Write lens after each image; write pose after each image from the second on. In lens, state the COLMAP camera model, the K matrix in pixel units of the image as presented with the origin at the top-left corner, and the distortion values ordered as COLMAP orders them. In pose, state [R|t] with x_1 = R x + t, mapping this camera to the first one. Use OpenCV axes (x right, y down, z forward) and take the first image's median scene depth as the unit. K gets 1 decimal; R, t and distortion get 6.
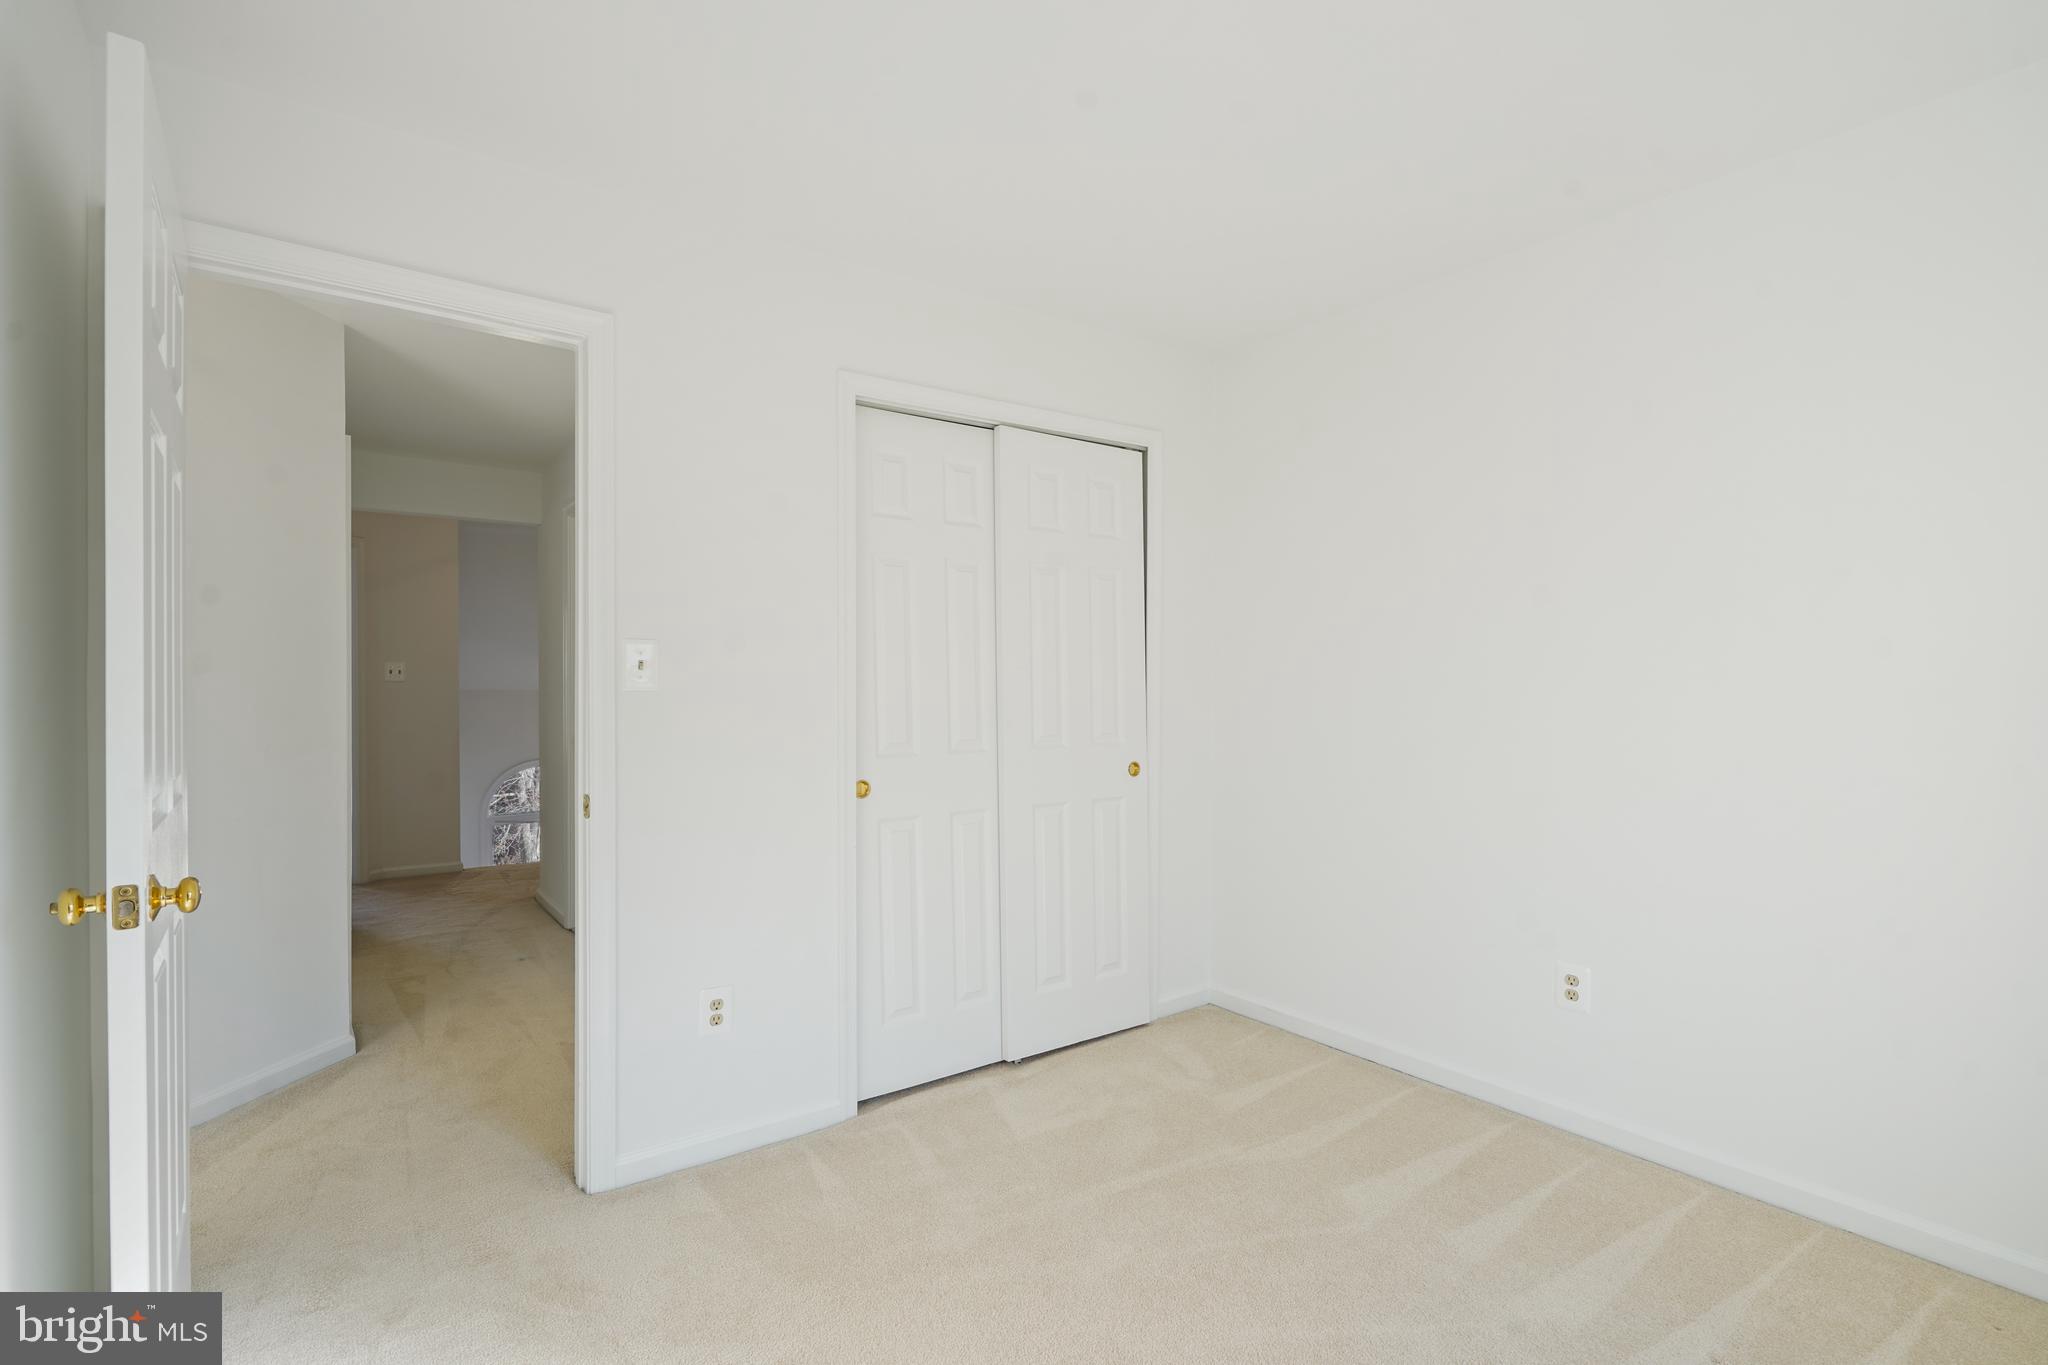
lens RADIAL K [[955.7, 0, 1017.9], [0, 955.7, 696.8], [0, 0, 1]] dist [0.001462, -0.000249]
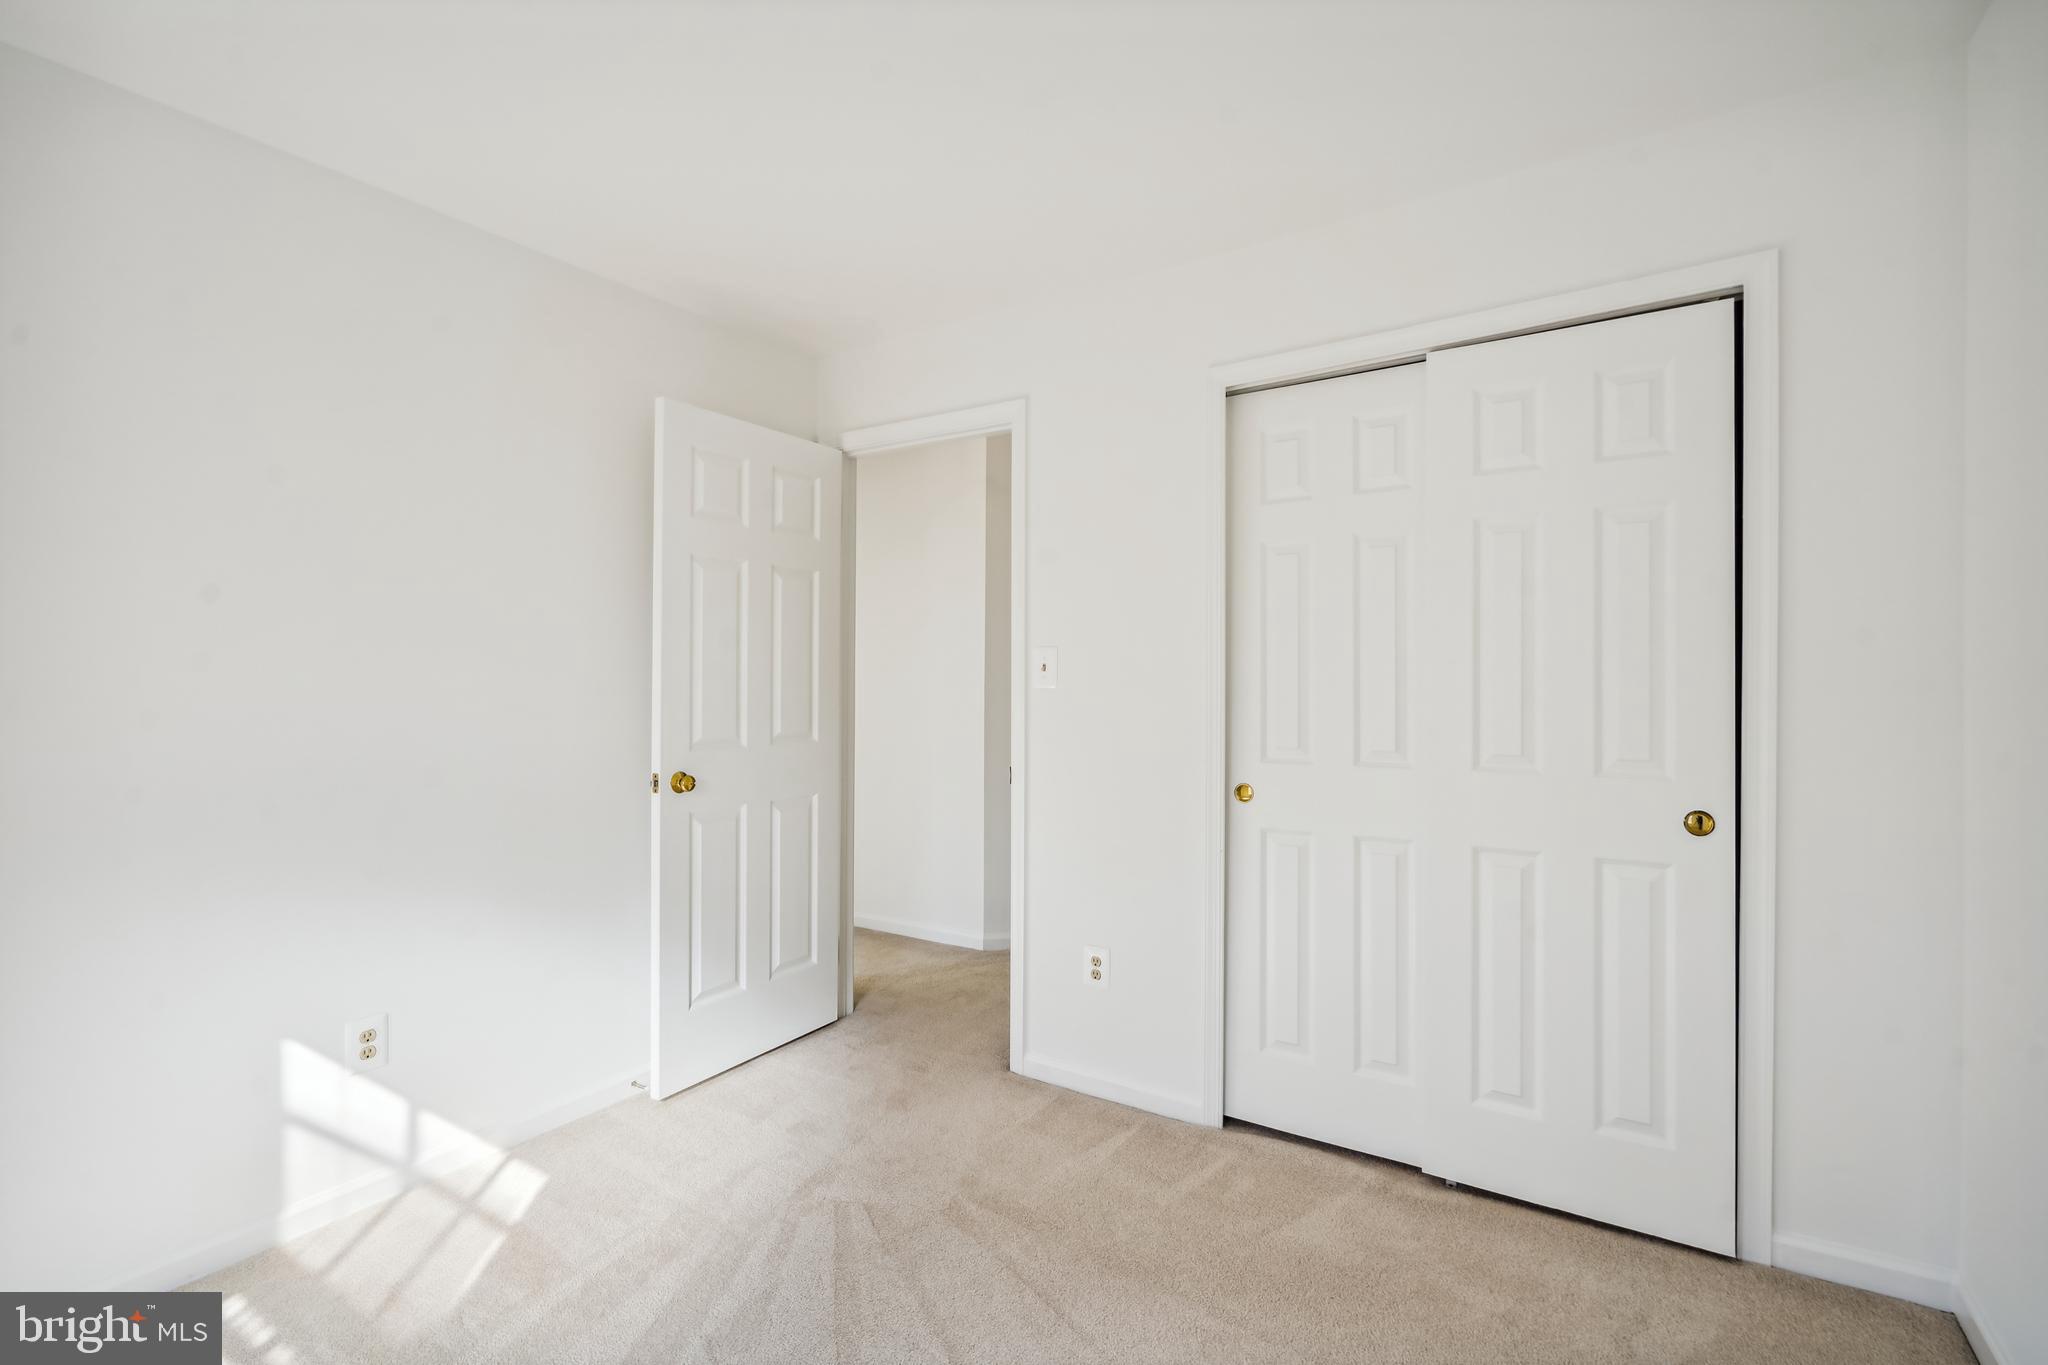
lens RADIAL K [[945.7, 0, 1036.4], [0, 945.7, 678.9], [0, 0, 1]] dist [-0.001016, -0.000527]
pose [[0.355892, 0.000756, -0.934527, 0.659836], [-0.012646, 0.999912, -0.004007, -0.011422], [0.934442, 0.013244, 0.355870, 0.478845]]
